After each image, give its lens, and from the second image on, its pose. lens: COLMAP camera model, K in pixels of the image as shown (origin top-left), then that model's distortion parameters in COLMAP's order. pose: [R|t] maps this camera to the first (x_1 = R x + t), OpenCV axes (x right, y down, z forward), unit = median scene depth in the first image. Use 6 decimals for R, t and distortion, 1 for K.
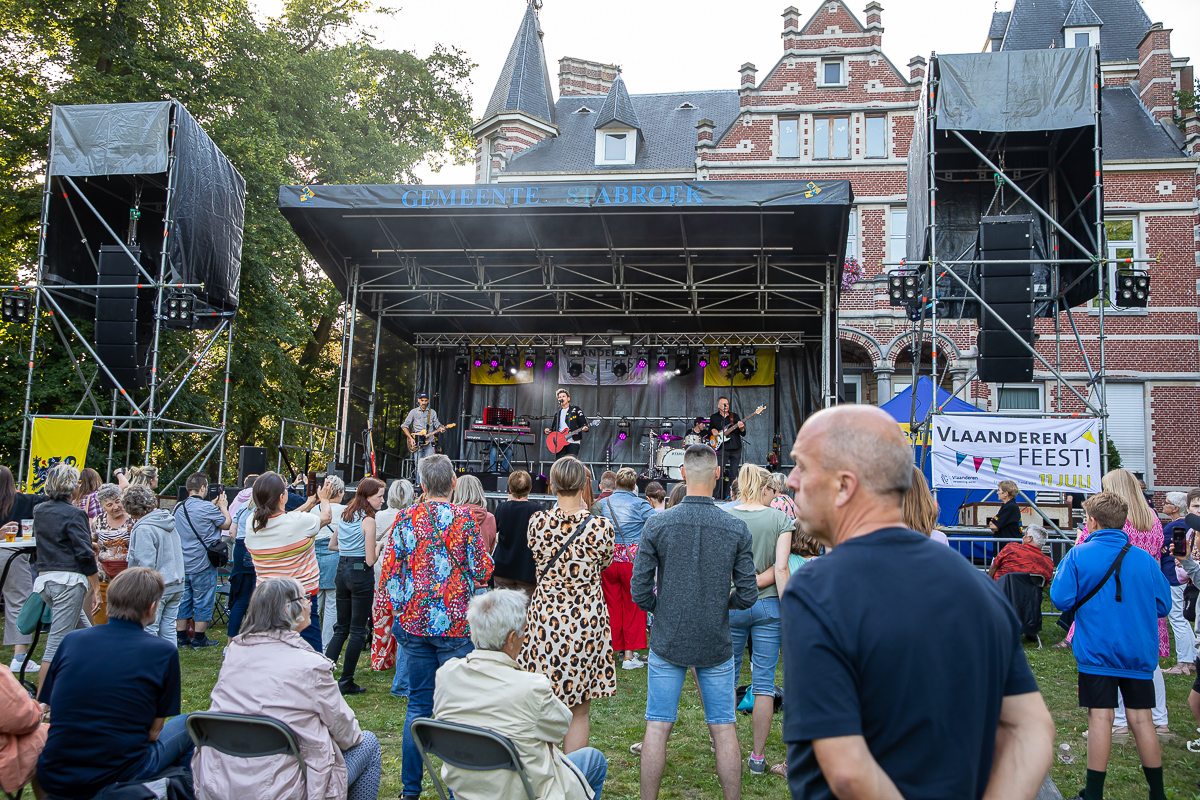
lens RADIAL K [[1140.0, 0, 595.0], [0, 1140.0, 374.1], [0, 0, 1]] dist [0.066054, -0.001334]
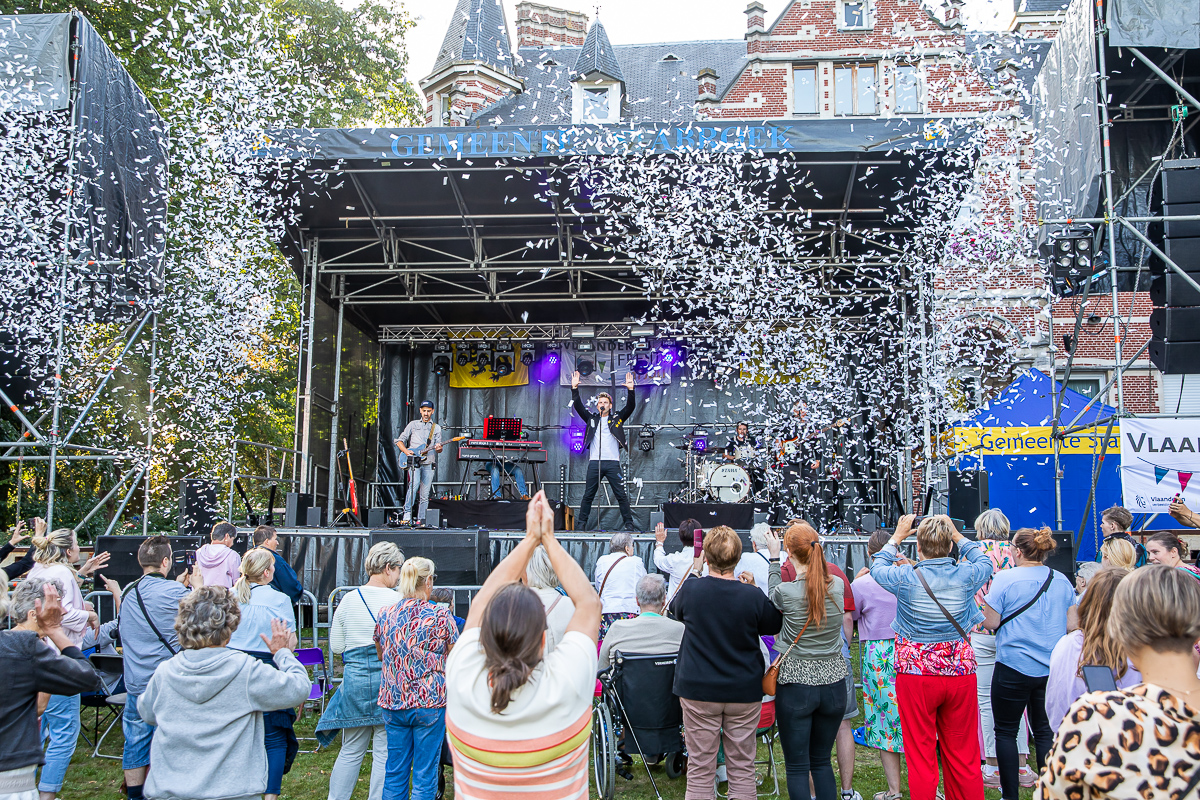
lens RADIAL K [[1164.7, 0, 600.0], [0, 1164.7, 400.0], [0, 0, 1]] dist [0.007086, 0.009548]
pose [[0.995218, -0.022405, 0.095073, -0.086635], [0.019862, 0.999421, 0.027610, -0.003359], [-0.095637, -0.025590, 0.995087, 0.176696]]
